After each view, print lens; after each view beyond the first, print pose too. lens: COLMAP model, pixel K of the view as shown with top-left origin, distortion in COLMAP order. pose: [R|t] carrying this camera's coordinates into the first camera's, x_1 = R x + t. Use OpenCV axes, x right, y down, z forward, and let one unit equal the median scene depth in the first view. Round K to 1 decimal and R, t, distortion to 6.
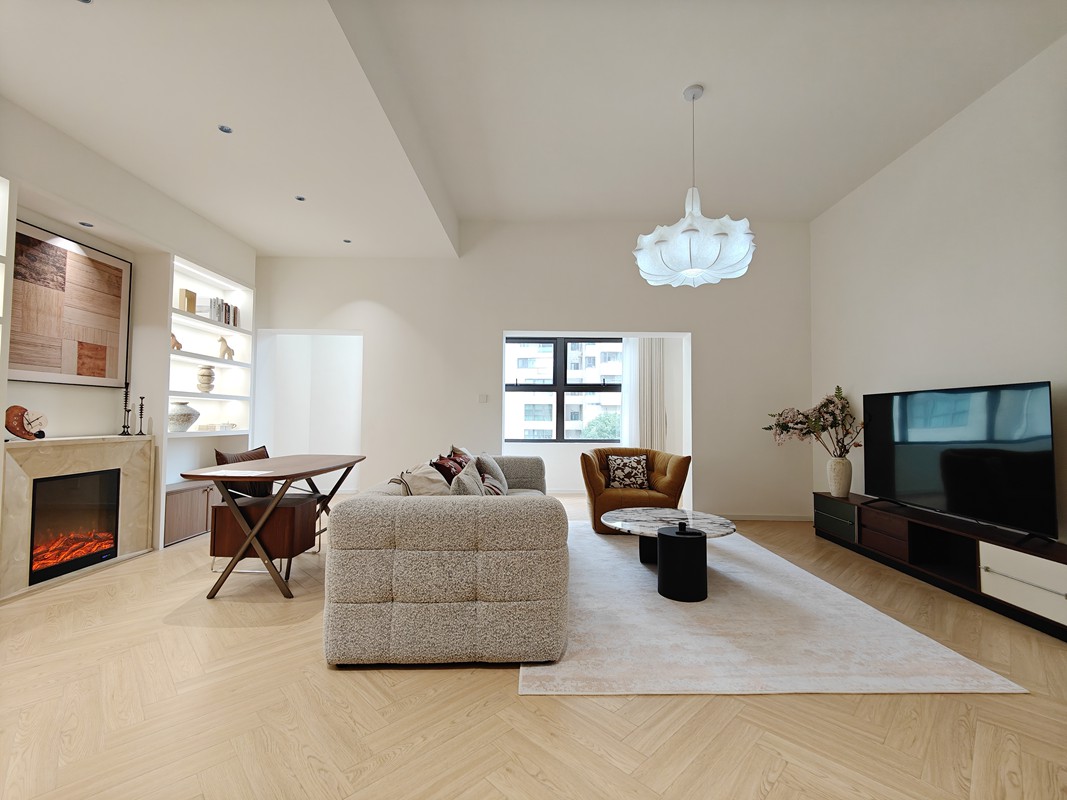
lens RADIAL K [[462.2, 0, 538.6], [0, 462.2, 402.8], [0, 0, 1]] dist [0.010678, -0.010990]
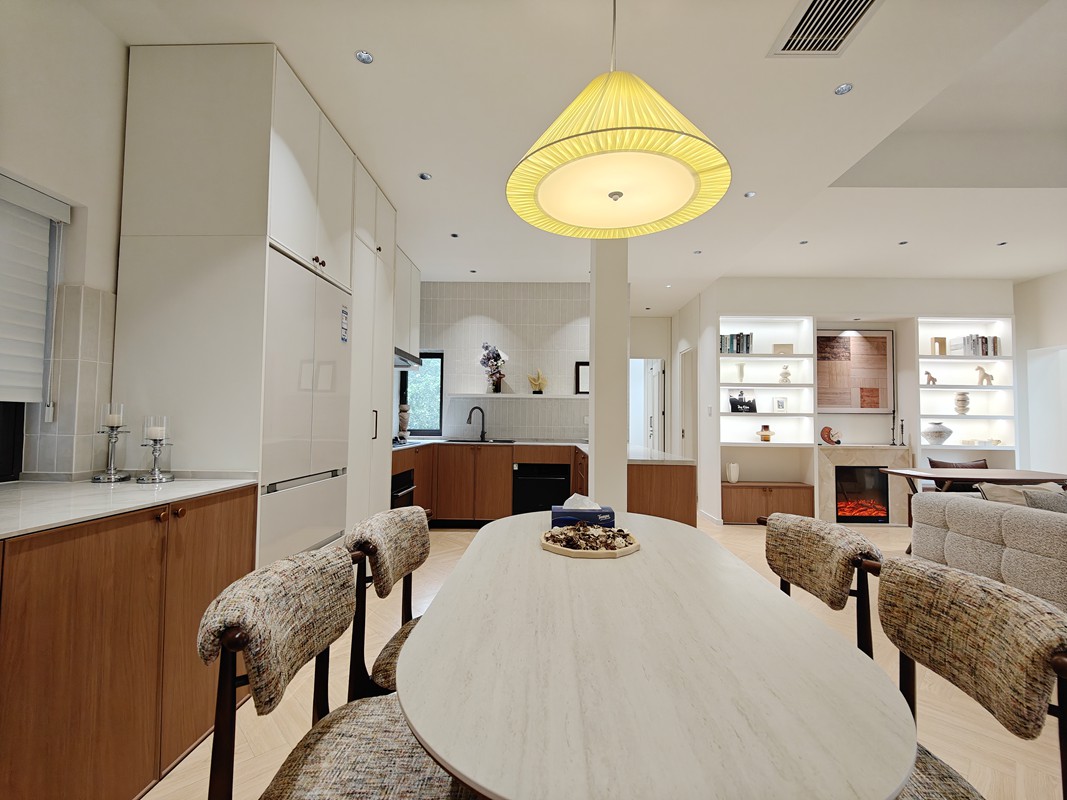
lens RADIAL K [[462.2, 0, 537.8], [0, 462.2, 399.4], [0, 0, 1]] dist [0.010678, -0.010990]
pose [[-0.017031, -0.052666, -0.998467, 0.671271], [0.020314, 0.998387, -0.053008, -0.023716], [0.999649, -0.021185, -0.015933, -0.143381]]
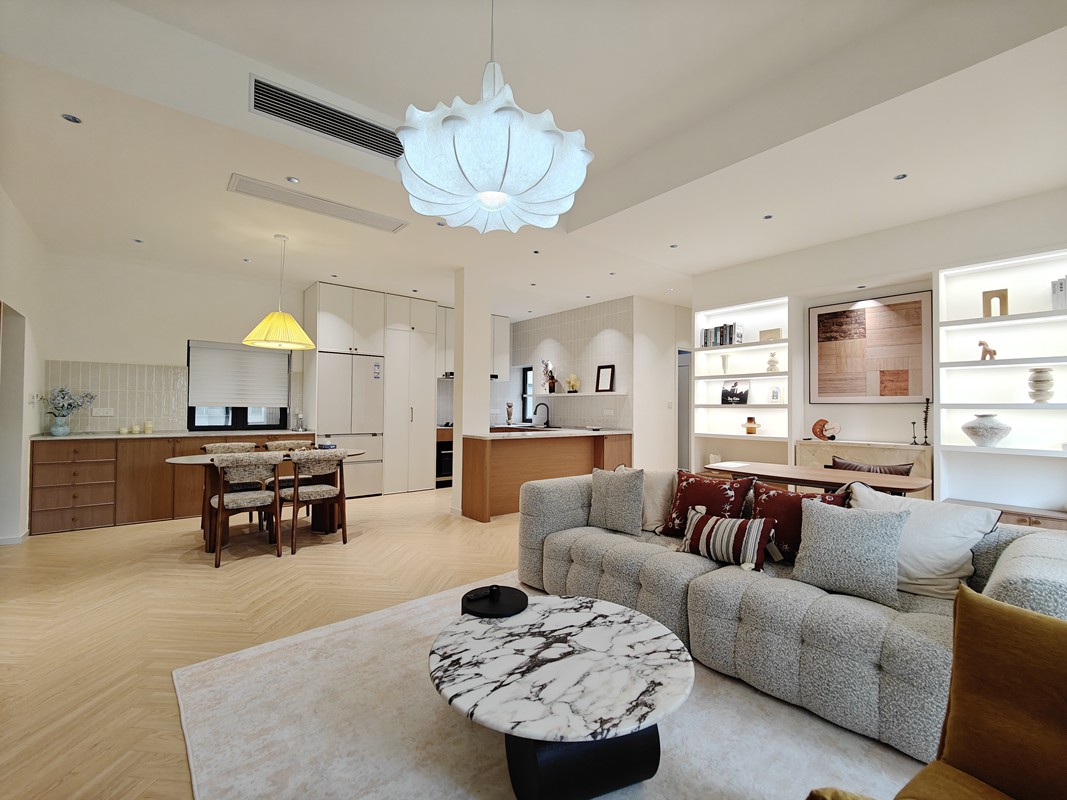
lens RADIAL K [[462.2, 0, 536.8], [0, 462.2, 401.2], [0, 0, 1]] dist [0.010678, -0.010990]
pose [[-0.761916, -0.024332, -0.647218, 0.590347], [0.008104, 0.998858, -0.047092, 0.009255], [0.647625, -0.041126, -0.760849, 1.294555]]
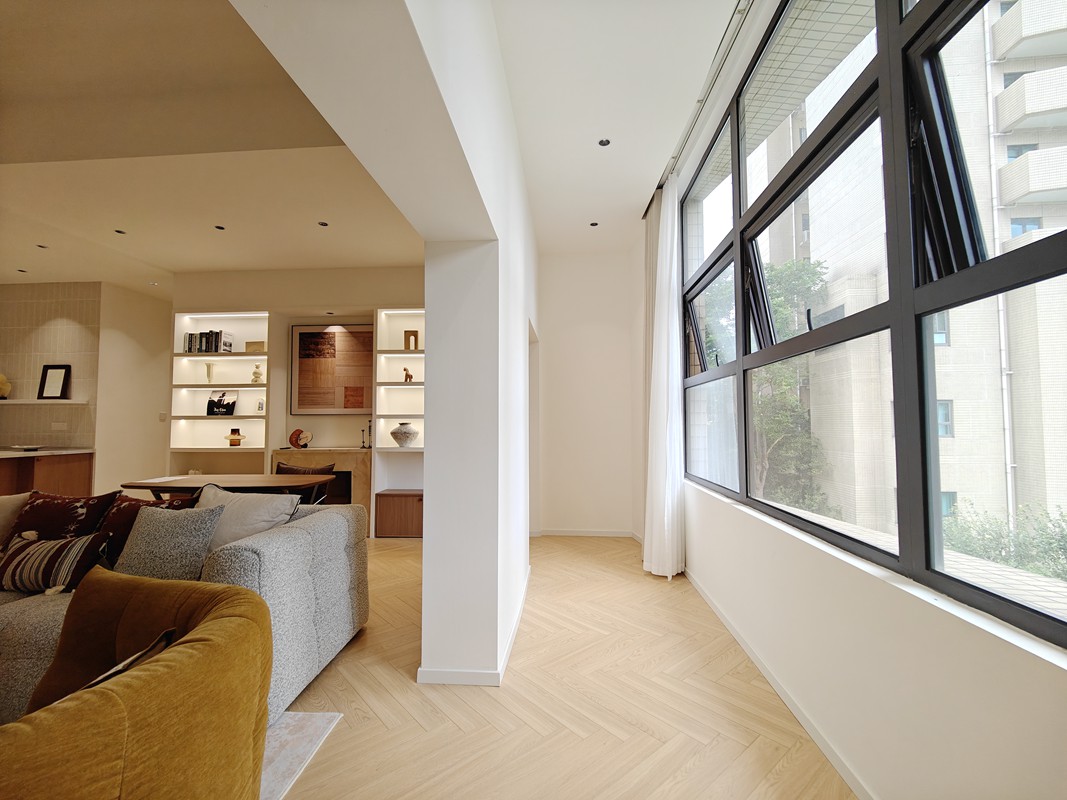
lens RADIAL K [[462.2, 0, 531.5], [0, 462.2, 401.4], [0, 0, 1]] dist [0.010678, -0.010990]
pose [[-0.064324, -0.056914, -0.996305, 0.493996], [0.035646, 0.997604, -0.059289, 0.030067], [0.997292, -0.039328, -0.062142, 1.628859]]
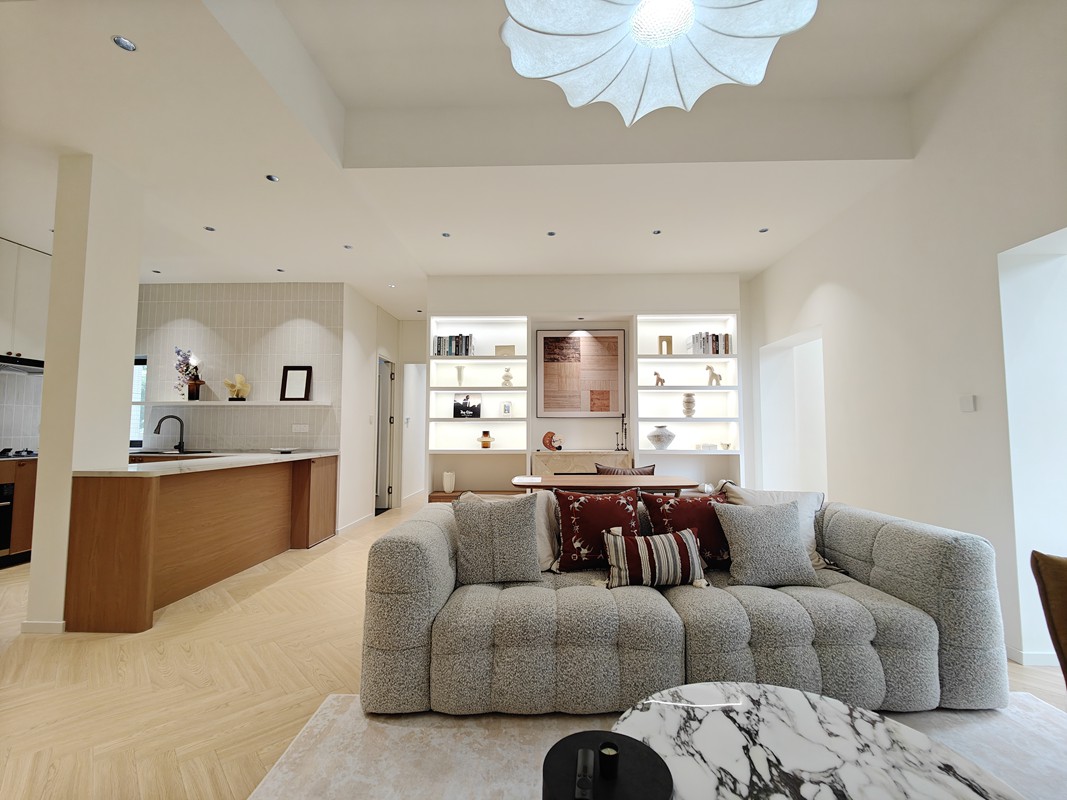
lens RADIAL K [[462.2, 0, 536.6], [0, 462.2, 397.1], [0, 0, 1]] dist [0.010678, -0.010990]
pose [[-0.014163, -0.077819, -0.996867, 0.567920], [0.033271, 0.996378, -0.078254, 0.009084], [0.999346, -0.034276, -0.011522, 0.782876]]
